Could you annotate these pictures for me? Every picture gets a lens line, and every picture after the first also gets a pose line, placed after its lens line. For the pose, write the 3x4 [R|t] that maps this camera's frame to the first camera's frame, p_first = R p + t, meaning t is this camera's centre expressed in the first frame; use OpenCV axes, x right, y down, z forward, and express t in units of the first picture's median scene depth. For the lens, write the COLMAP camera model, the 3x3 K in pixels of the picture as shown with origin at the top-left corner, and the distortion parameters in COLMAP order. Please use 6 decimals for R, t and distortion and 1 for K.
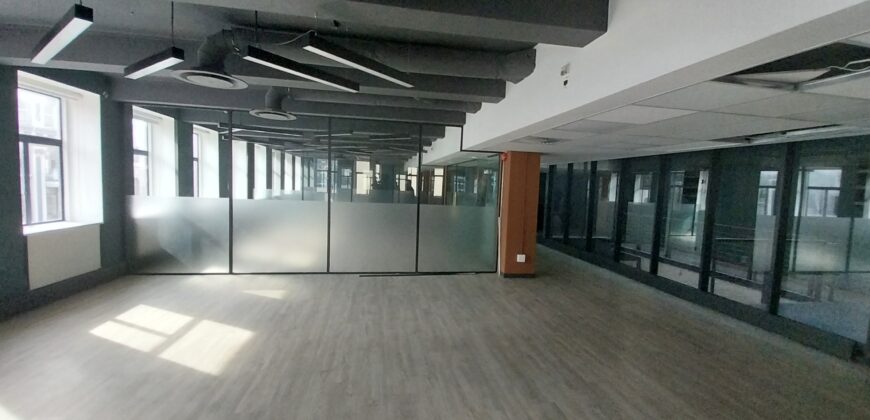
lens RADIAL K [[372.0, 0, 436.8], [0, 372.0, 208.8], [0, 0, 1]] dist [0.001884, -0.000489]
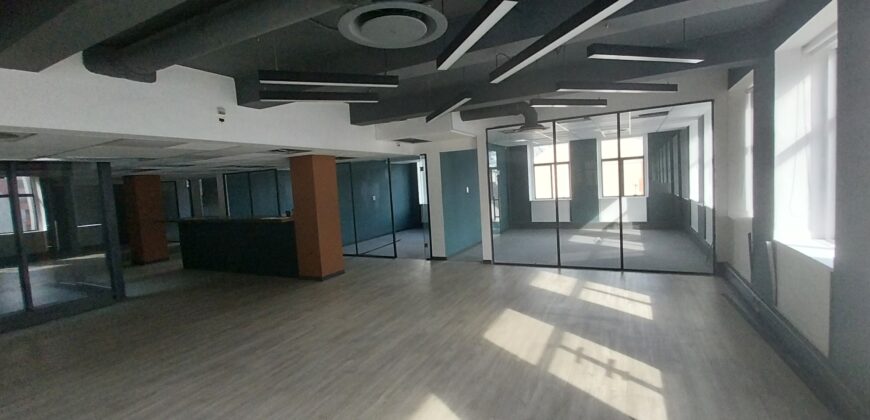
lens RADIAL K [[372.0, 0, 443.2], [0, 372.0, 207.1], [0, 0, 1]] dist [0.001884, -0.000489]
pose [[-0.804072, -0.031631, 0.593689, -0.652477], [0.071989, 0.986056, 0.150035, -0.095484], [-0.590157, 0.163378, -0.790584, 0.926653]]
